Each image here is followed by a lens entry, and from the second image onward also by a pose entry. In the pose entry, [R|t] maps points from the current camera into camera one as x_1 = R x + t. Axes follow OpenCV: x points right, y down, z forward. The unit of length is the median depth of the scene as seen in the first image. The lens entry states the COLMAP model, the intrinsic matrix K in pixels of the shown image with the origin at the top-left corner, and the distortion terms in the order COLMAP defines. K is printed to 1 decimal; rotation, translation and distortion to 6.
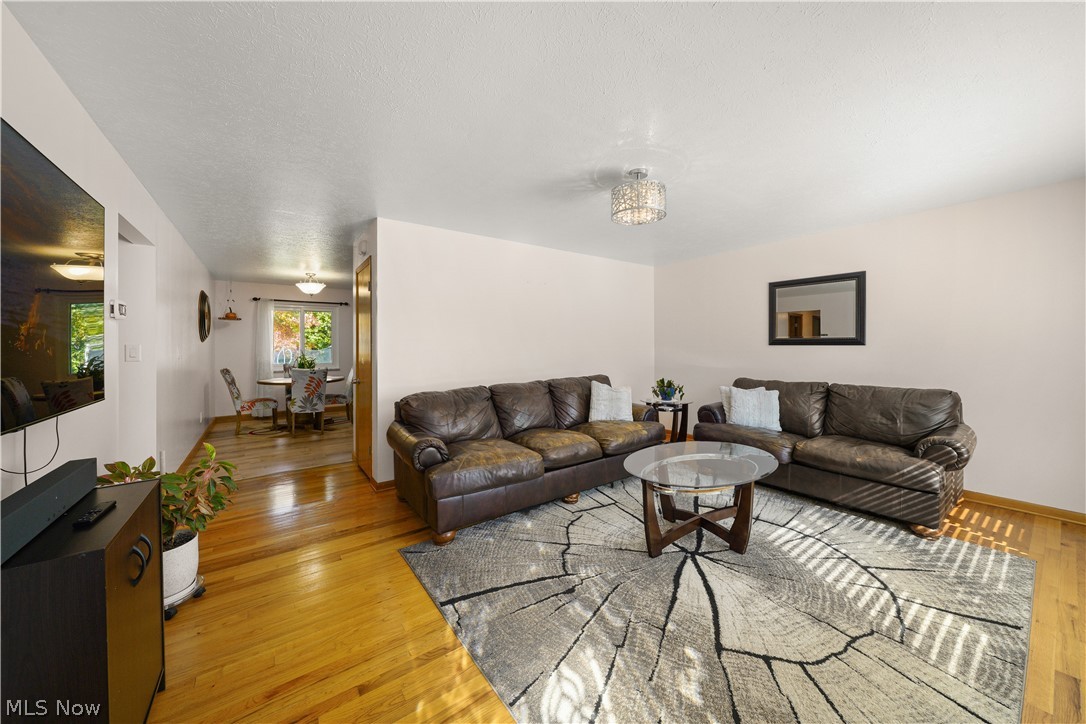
lens RADIAL K [[382.1, 0, 522.7], [0, 382.1, 344.9], [0, 0, 1]] dist [0.000495, -0.000100]
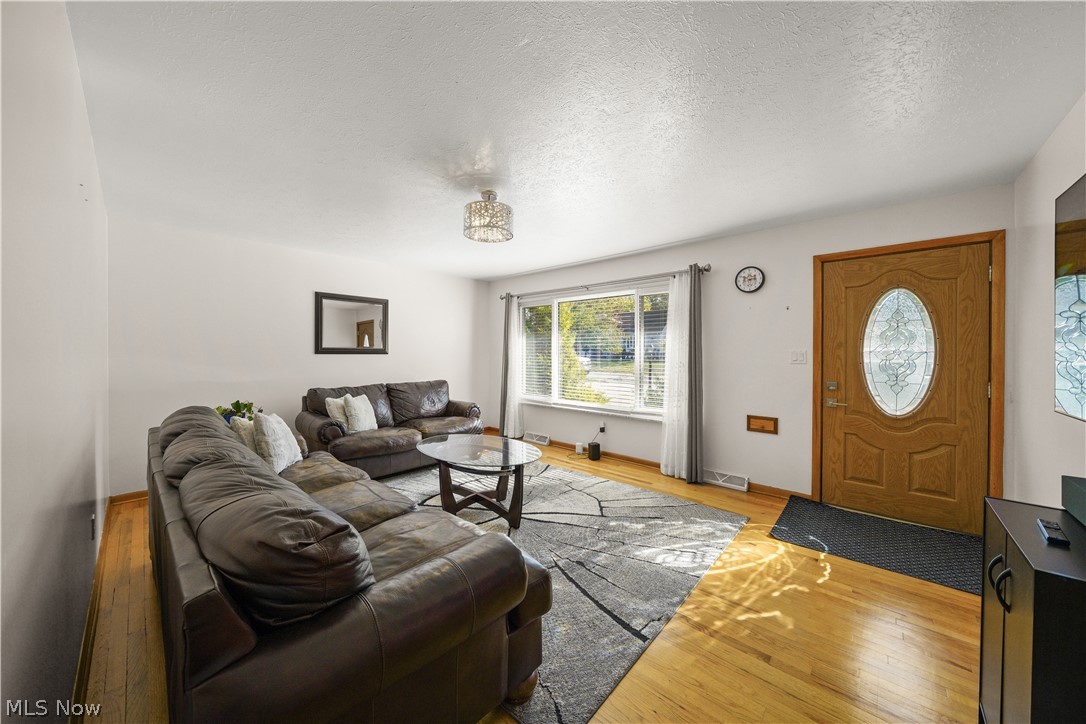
lens RADIAL K [[382.1, 0, 540.3], [0, 382.1, 358.3], [0, 0, 1]] dist [0.000495, -0.000100]
pose [[-0.225384, -0.009810, 0.974221, -1.004134], [0.000405, 0.999948, 0.010163, 0.003921], [-0.974270, 0.002686, -0.225369, 1.408920]]
